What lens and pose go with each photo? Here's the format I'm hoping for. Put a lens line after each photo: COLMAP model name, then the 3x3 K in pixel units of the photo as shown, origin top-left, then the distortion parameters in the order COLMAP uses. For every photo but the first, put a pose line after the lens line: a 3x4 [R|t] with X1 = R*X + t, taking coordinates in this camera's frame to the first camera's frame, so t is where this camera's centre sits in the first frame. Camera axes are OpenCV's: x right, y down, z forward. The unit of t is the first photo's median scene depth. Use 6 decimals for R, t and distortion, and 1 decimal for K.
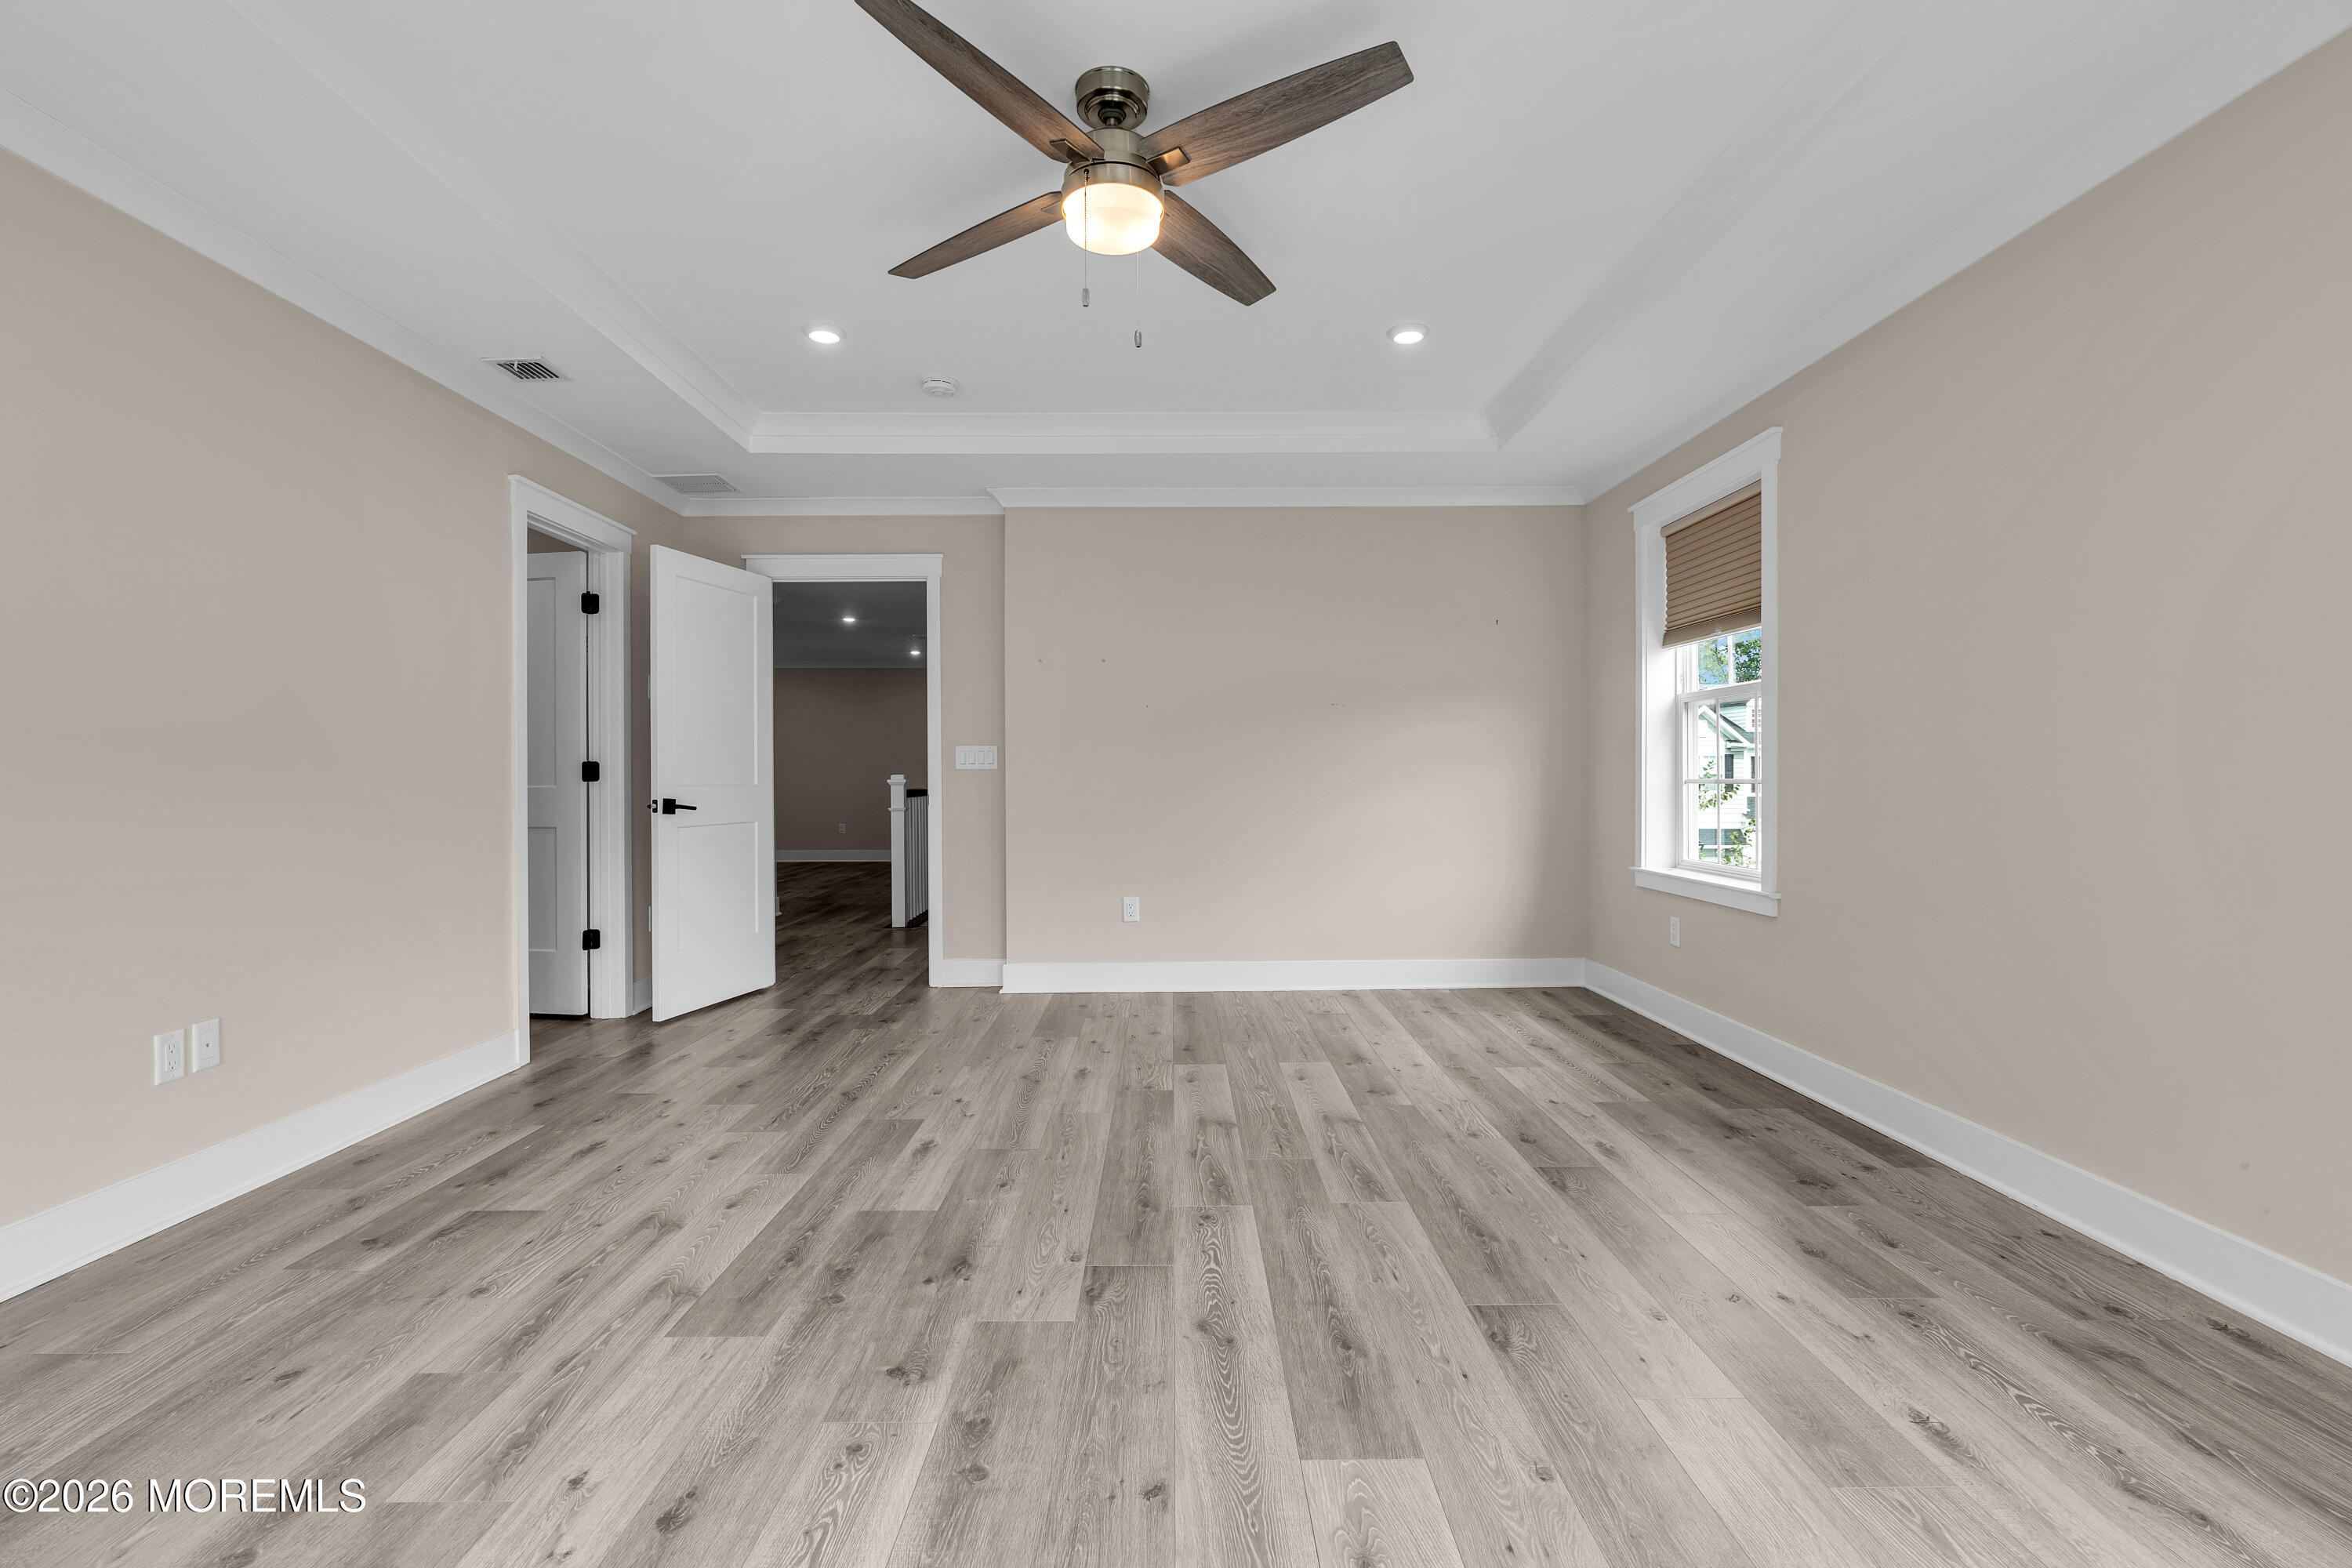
lens RADIAL K [[1056.2, 0, 1172.4], [0, 1056.2, 771.3], [0, 0, 1]] dist [-0.012165, 0.004627]
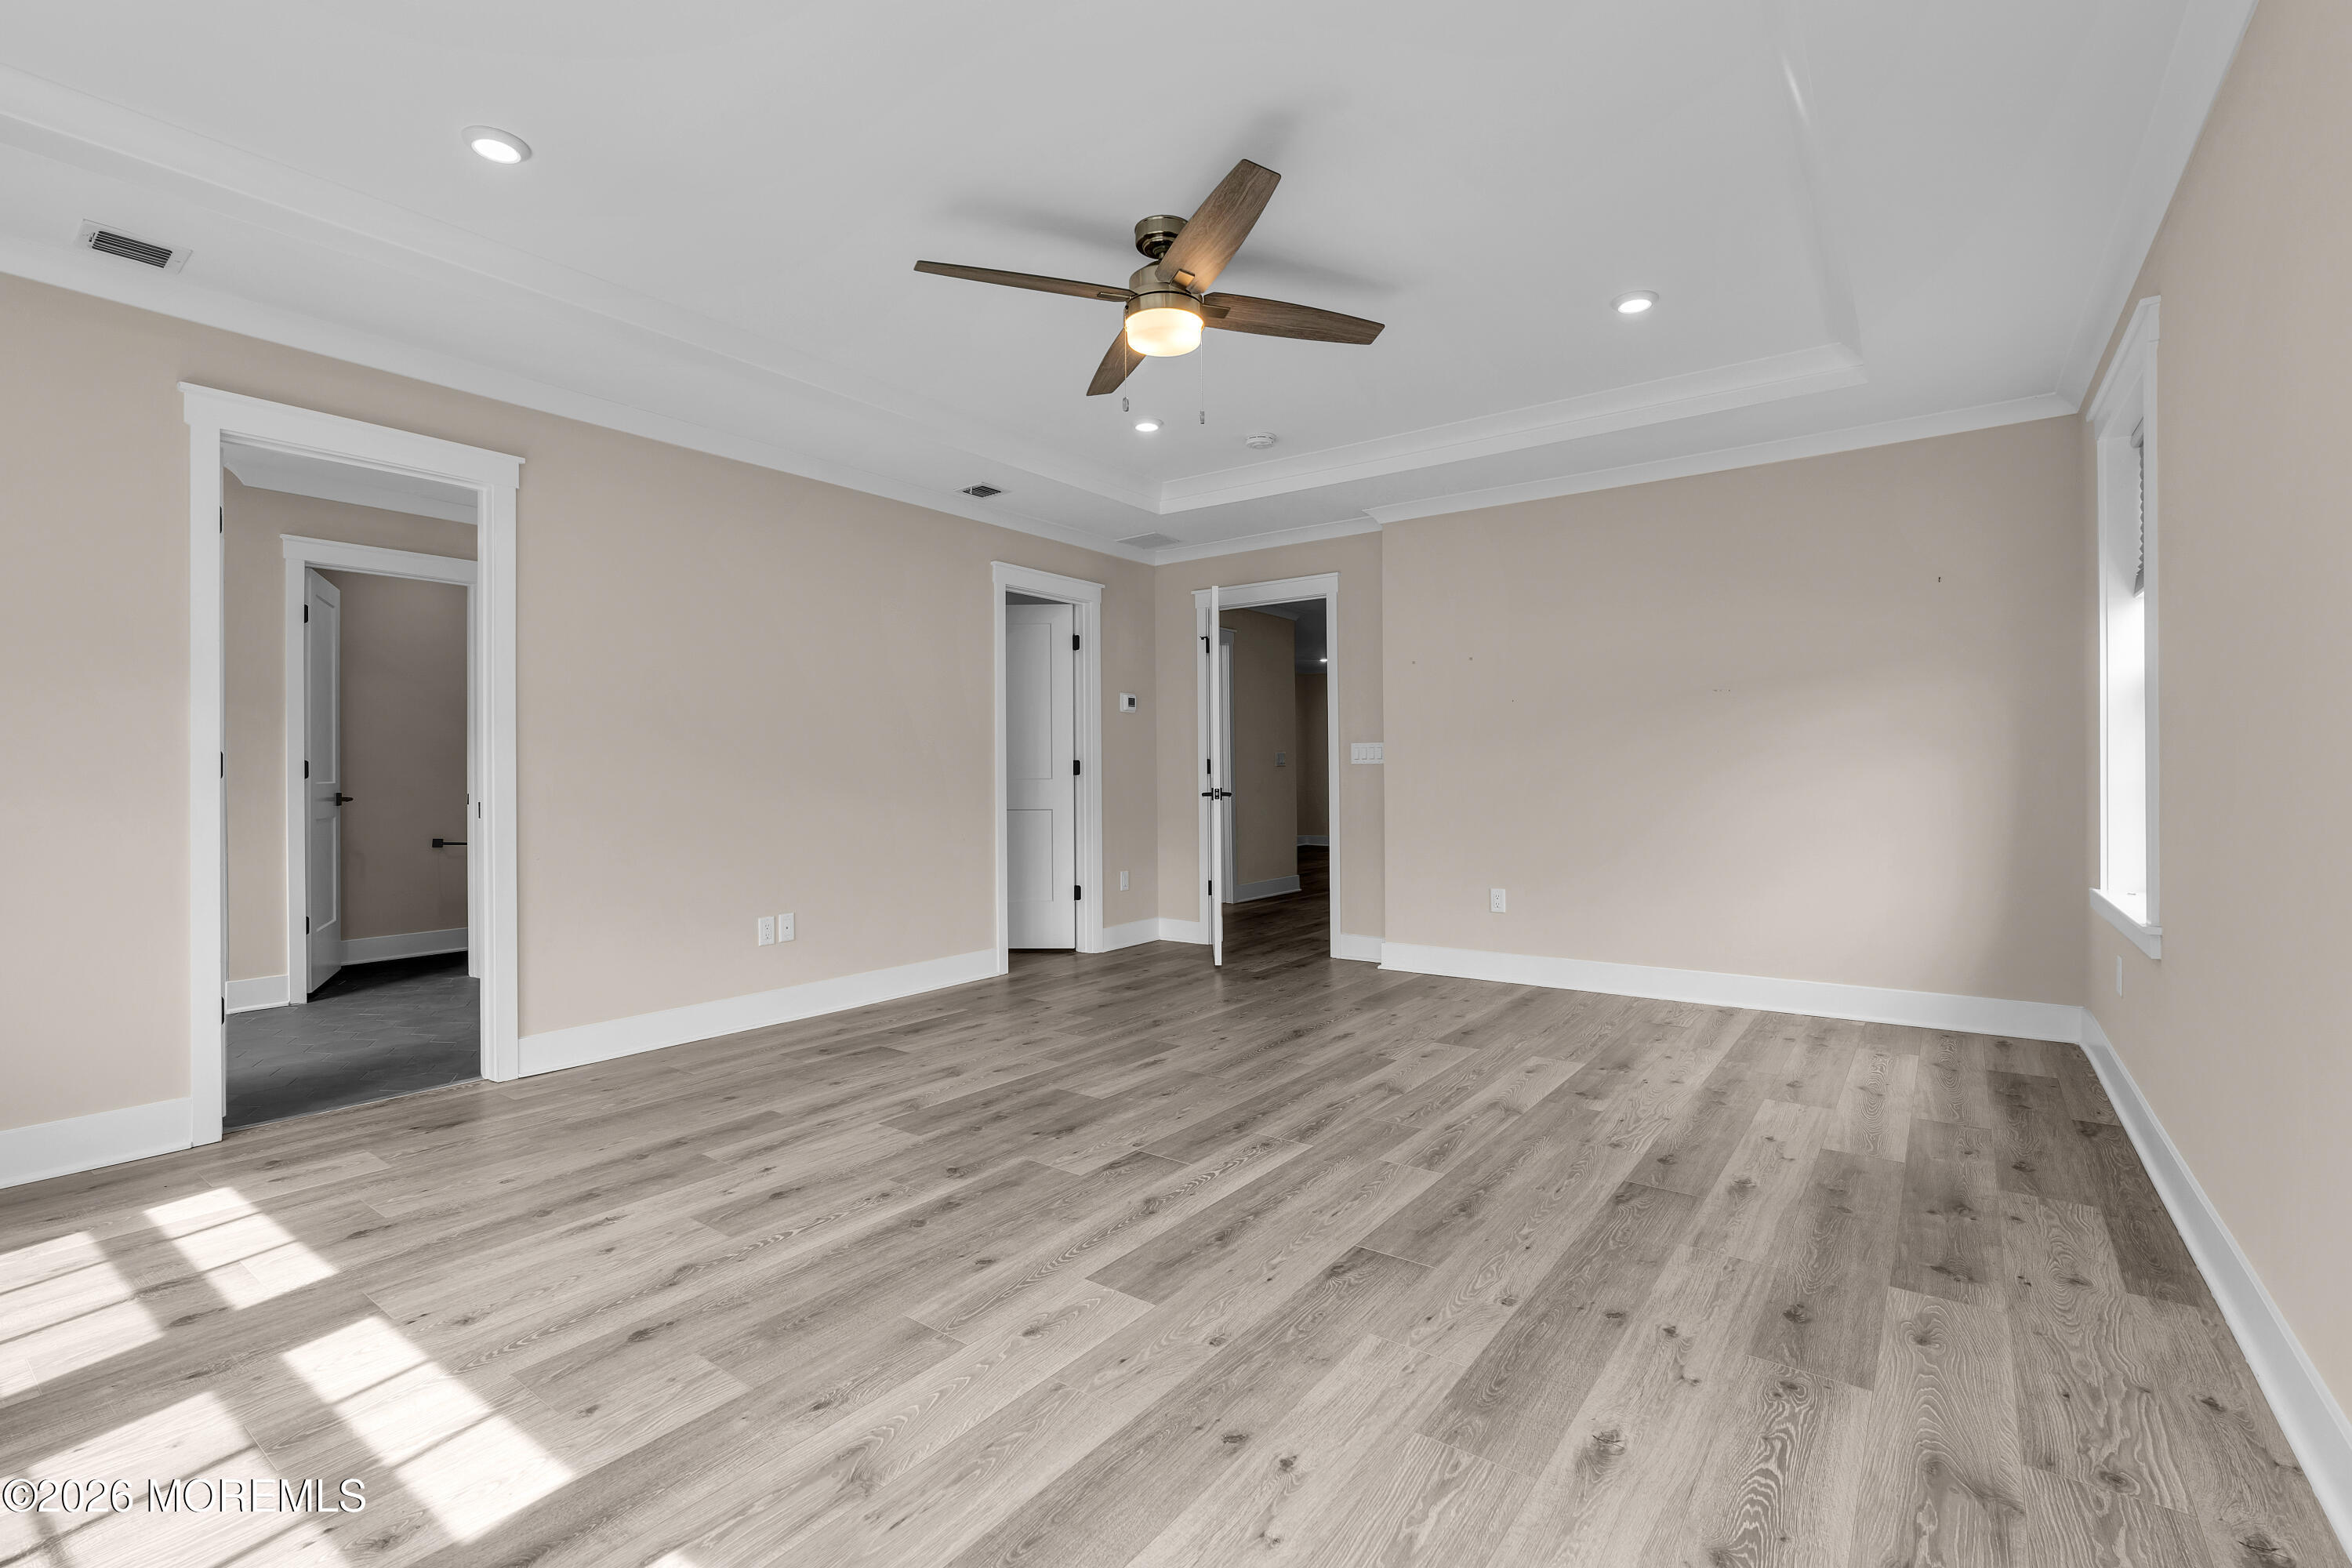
lens RADIAL K [[1056.2, 0, 1172.4], [0, 1056.2, 771.3], [0, 0, 1]] dist [-0.012165, 0.004627]
pose [[0.799011, -0.001229, -0.601316, 0.628754], [0.005873, 0.999966, 0.005760, -0.003957], [0.601288, -0.008133, 0.798991, -0.007185]]
